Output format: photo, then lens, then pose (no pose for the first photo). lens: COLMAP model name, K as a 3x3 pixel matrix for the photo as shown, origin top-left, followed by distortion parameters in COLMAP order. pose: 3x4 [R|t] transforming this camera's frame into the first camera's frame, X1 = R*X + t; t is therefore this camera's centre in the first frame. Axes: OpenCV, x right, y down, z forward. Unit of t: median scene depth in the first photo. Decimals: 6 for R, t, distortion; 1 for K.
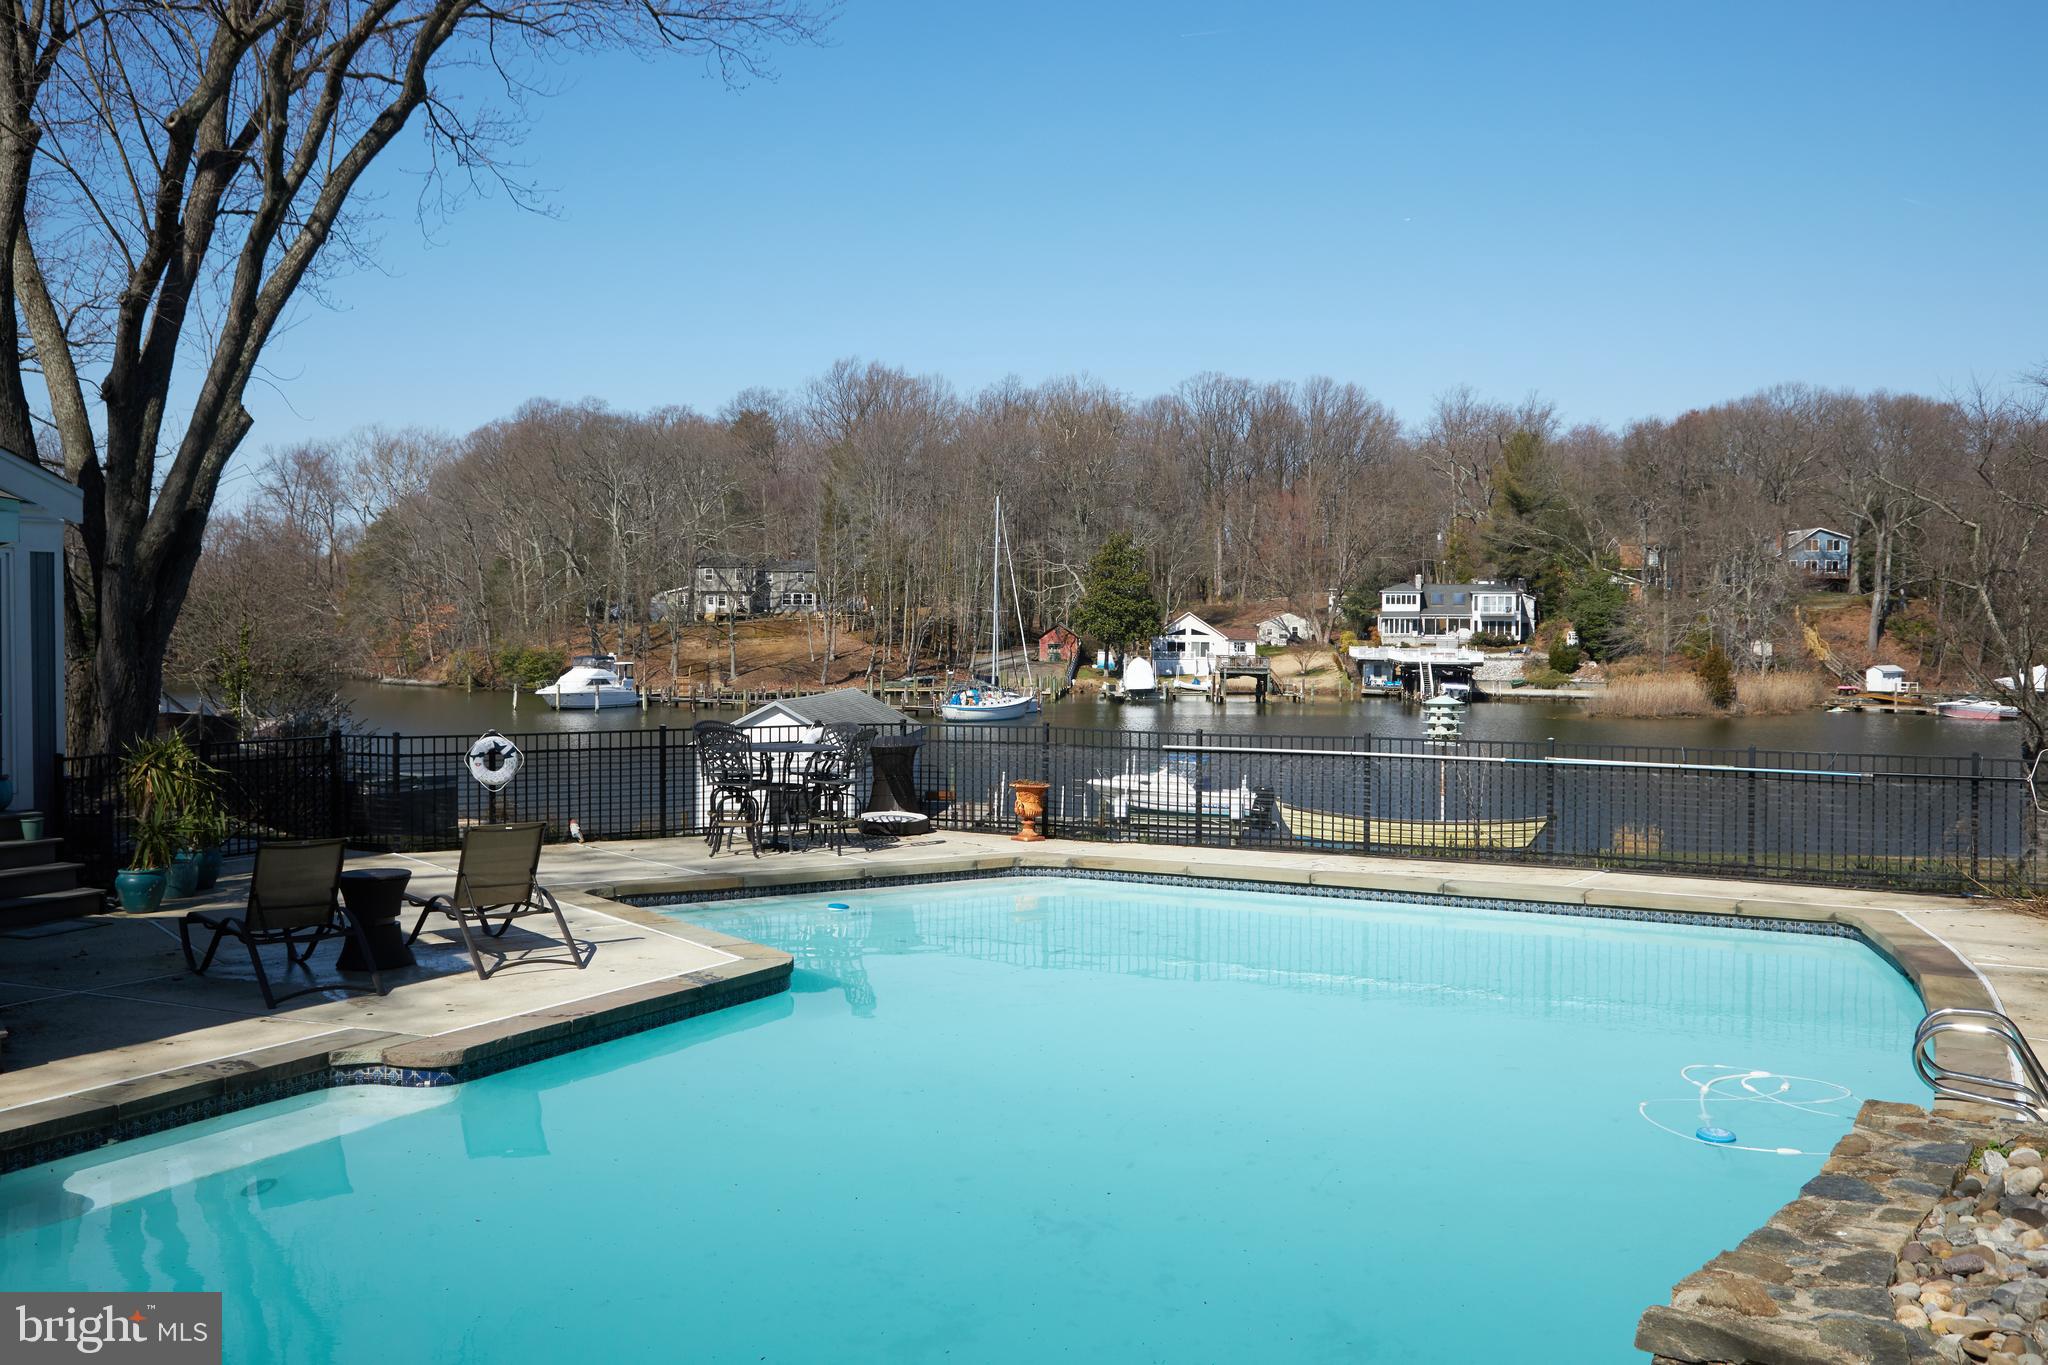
lens RADIAL K [[2041.1, 0, 1024.0], [0, 2041.1, 682.5], [0, 0, 1]] dist [-0.013188, 0.178006]
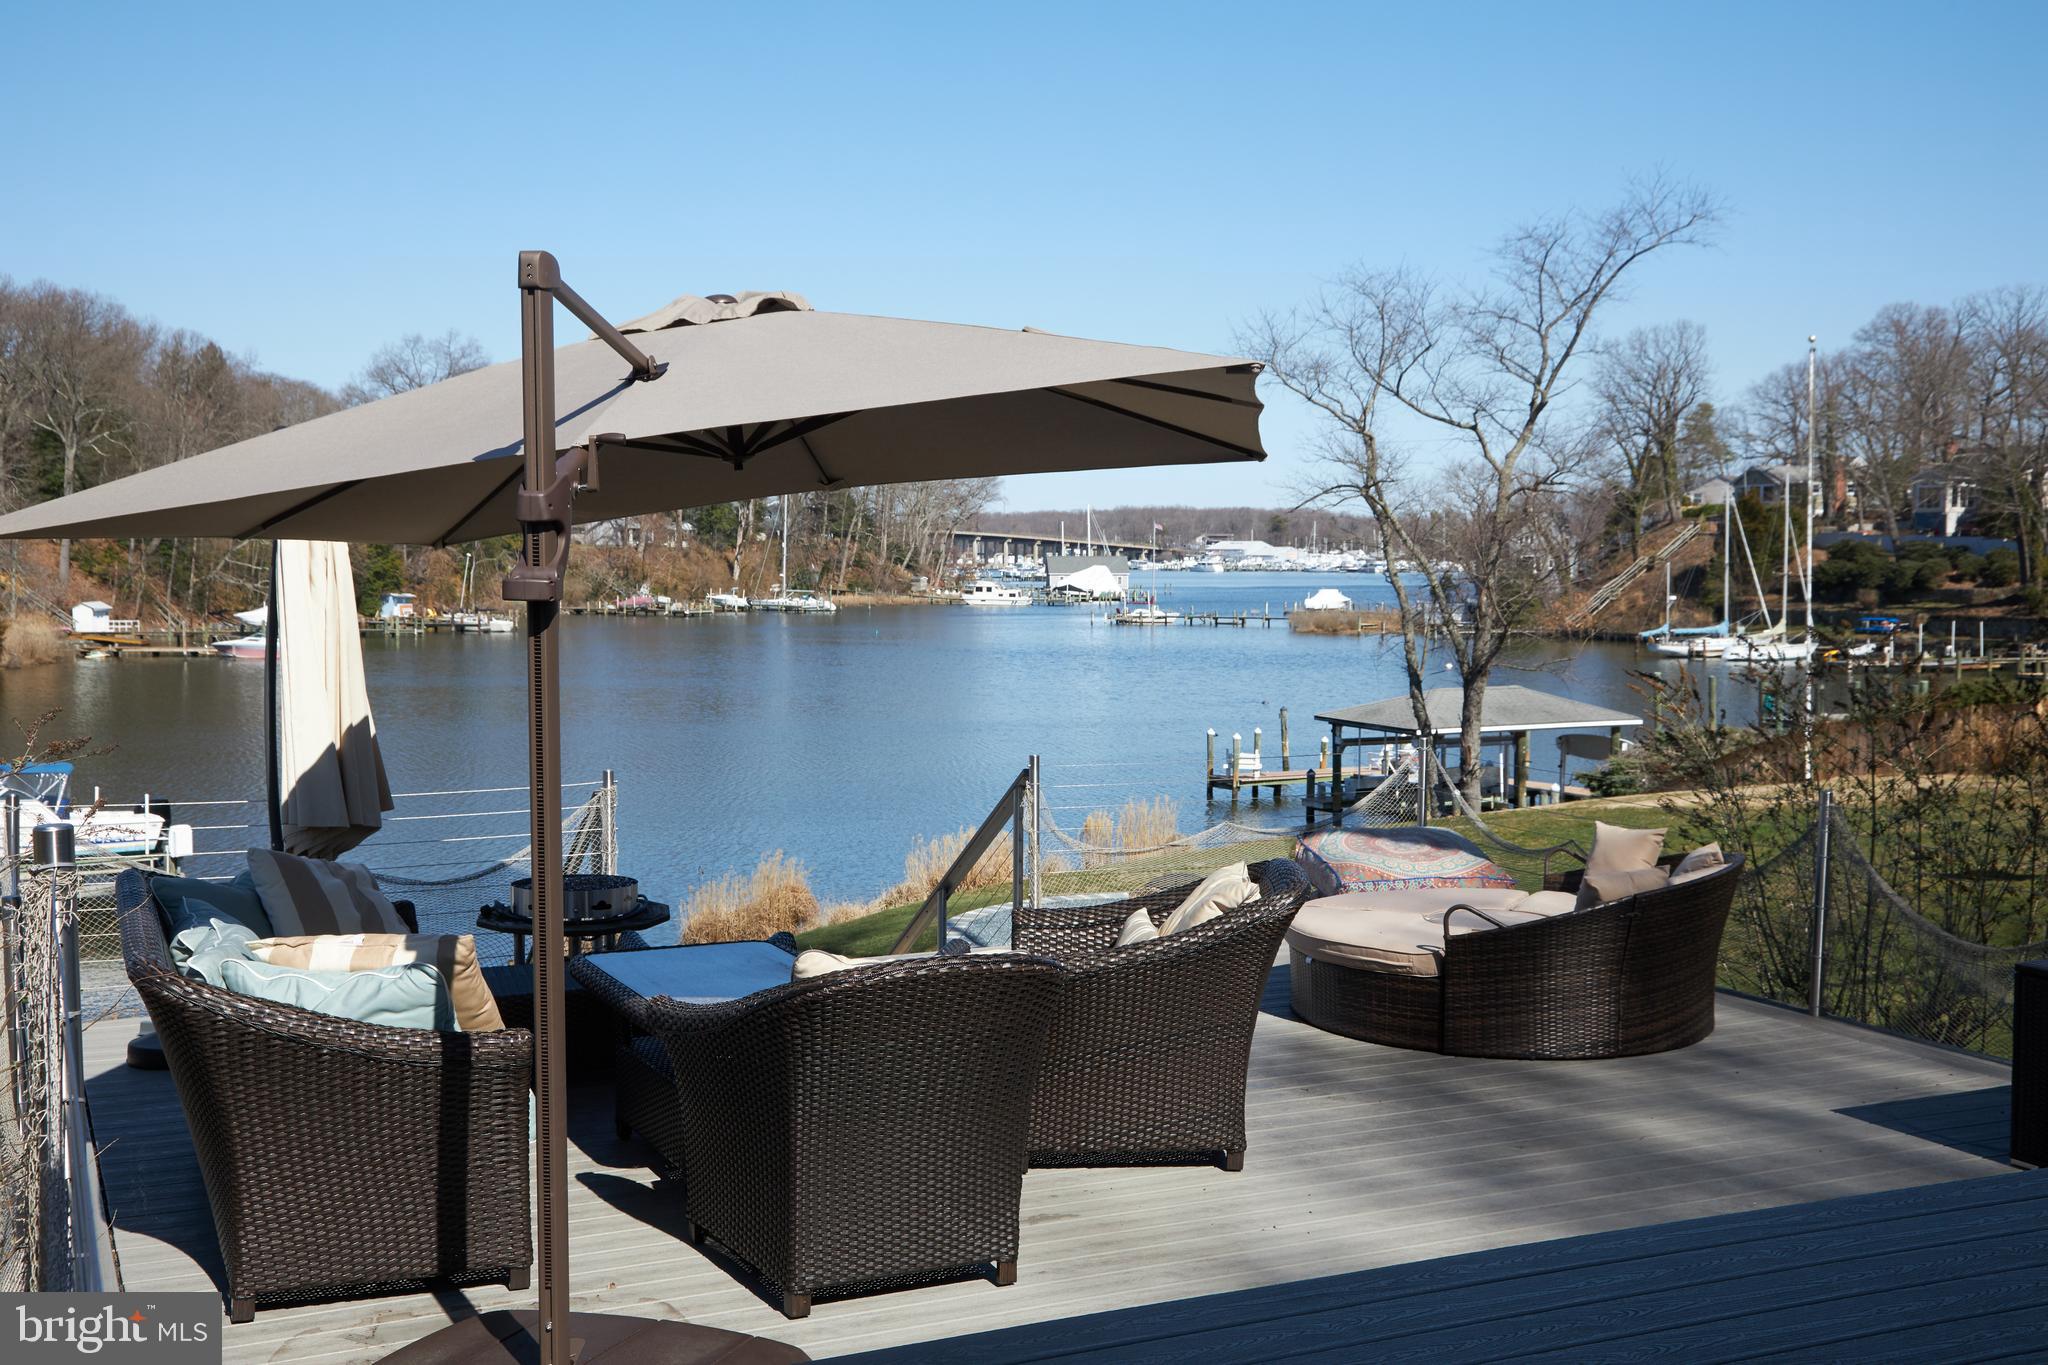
lens RADIAL K [[2192.1, 0, 1052.8], [0, 2192.1, 692.2], [0, 0, 1]] dist [-0.041872, 0.219967]
pose [[0.581847, -0.054535, 0.811468, -0.090623], [0.027517, 0.998498, 0.047373, -0.002845], [-0.812833, -0.005235, 0.582474, 0.119829]]
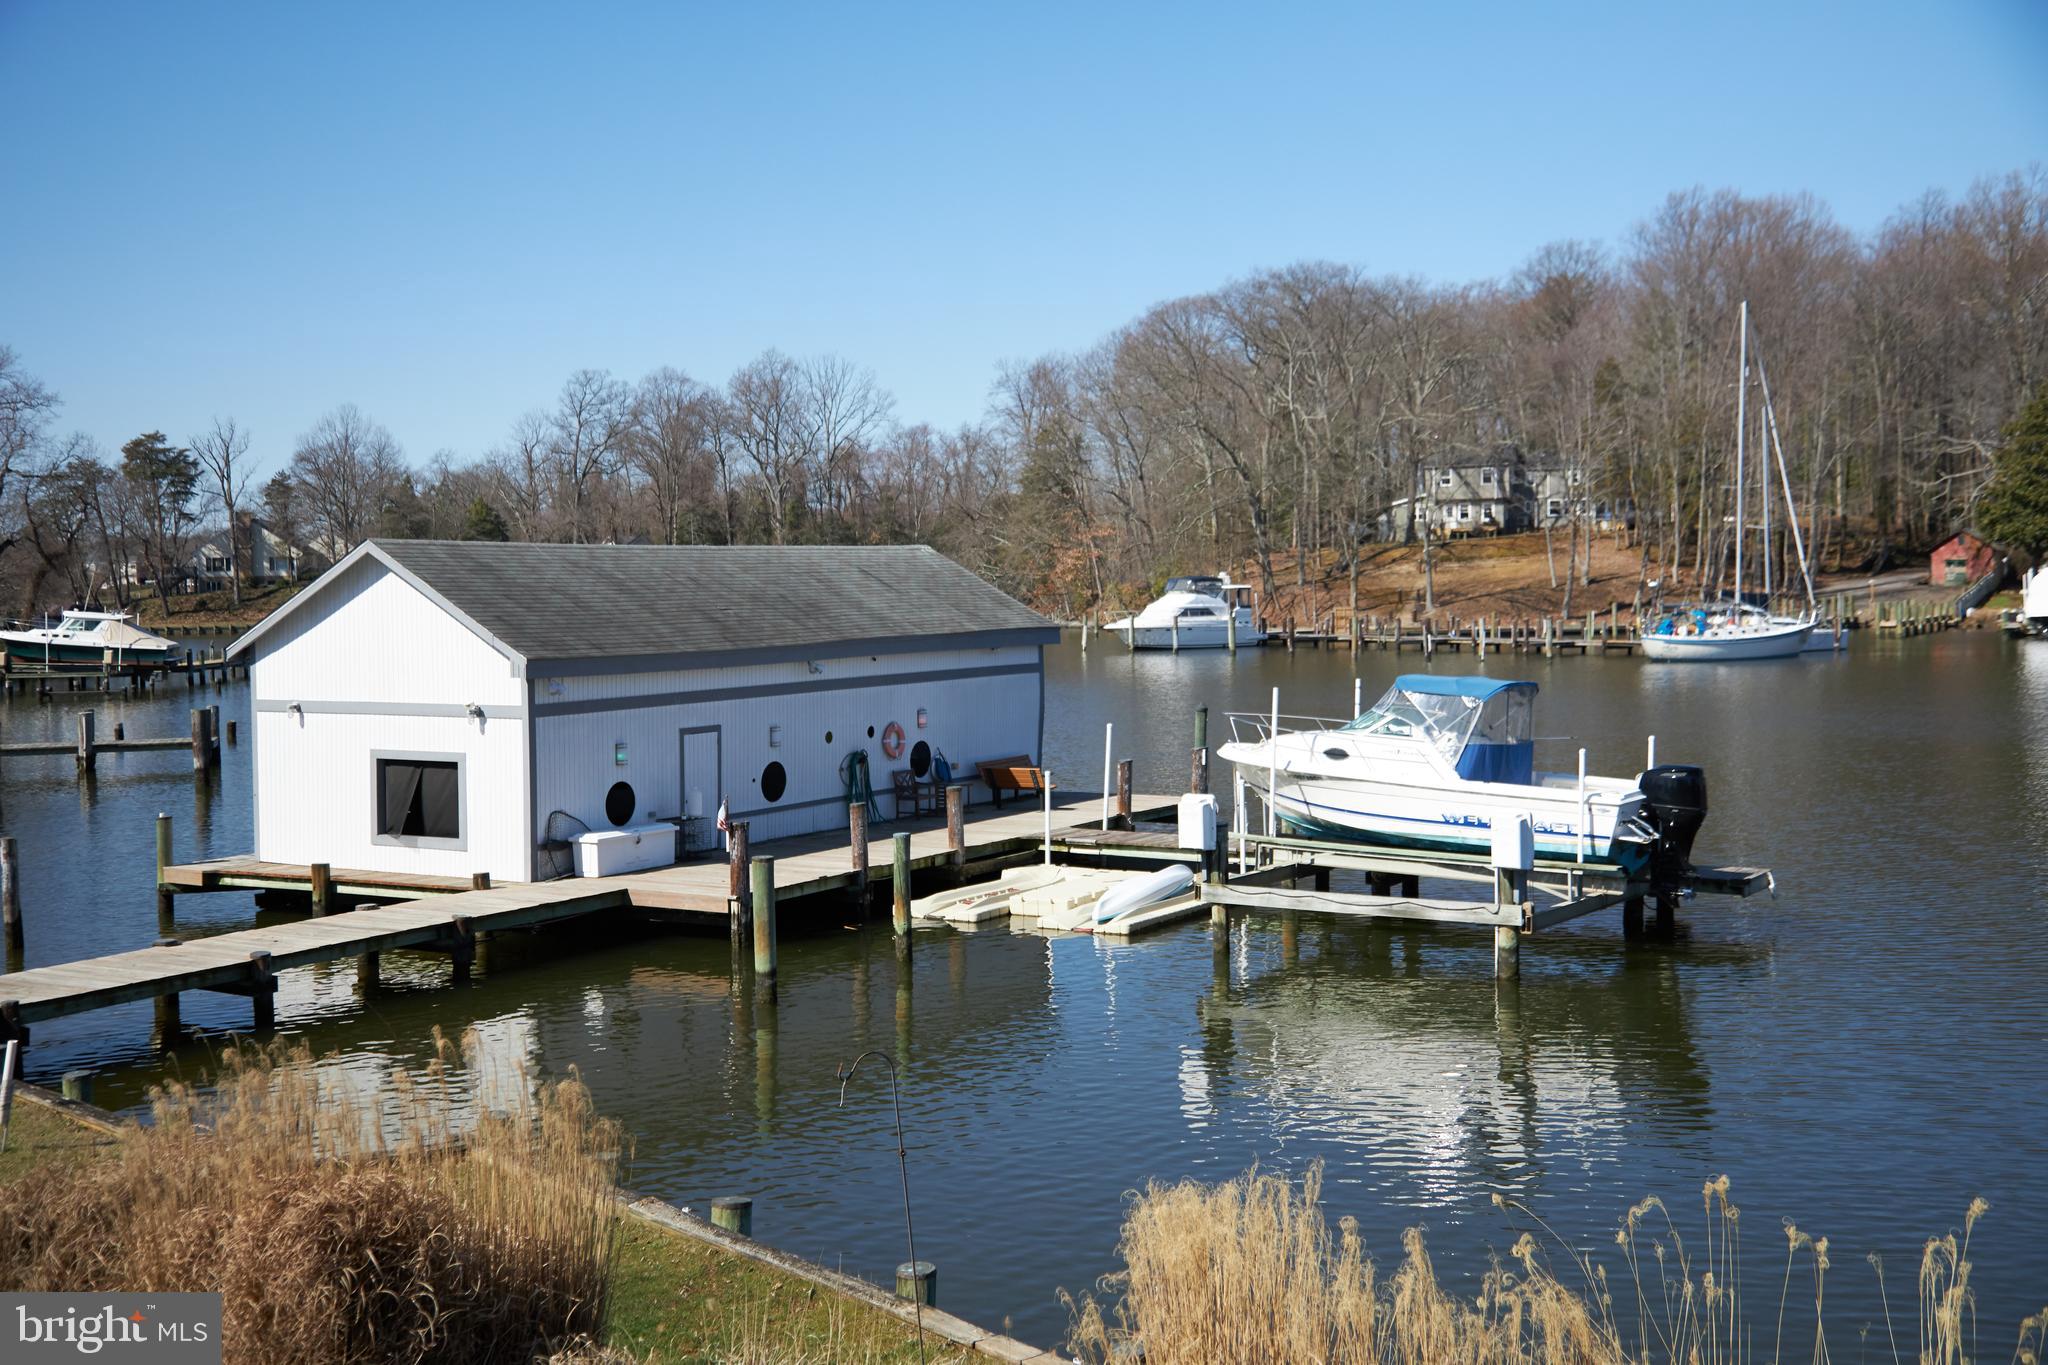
lens RADIAL K [[2222.4, 0, 1012.6], [0, 2222.4, 678.5], [0, 0, 1]] dist [0.065178, 0.032569]
pose [[0.902120, 0.000086, -0.431485, 0.058661], [0.006134, 0.999896, 0.013023, 0.009888], [0.431441, -0.014395, 0.902026, 0.202002]]
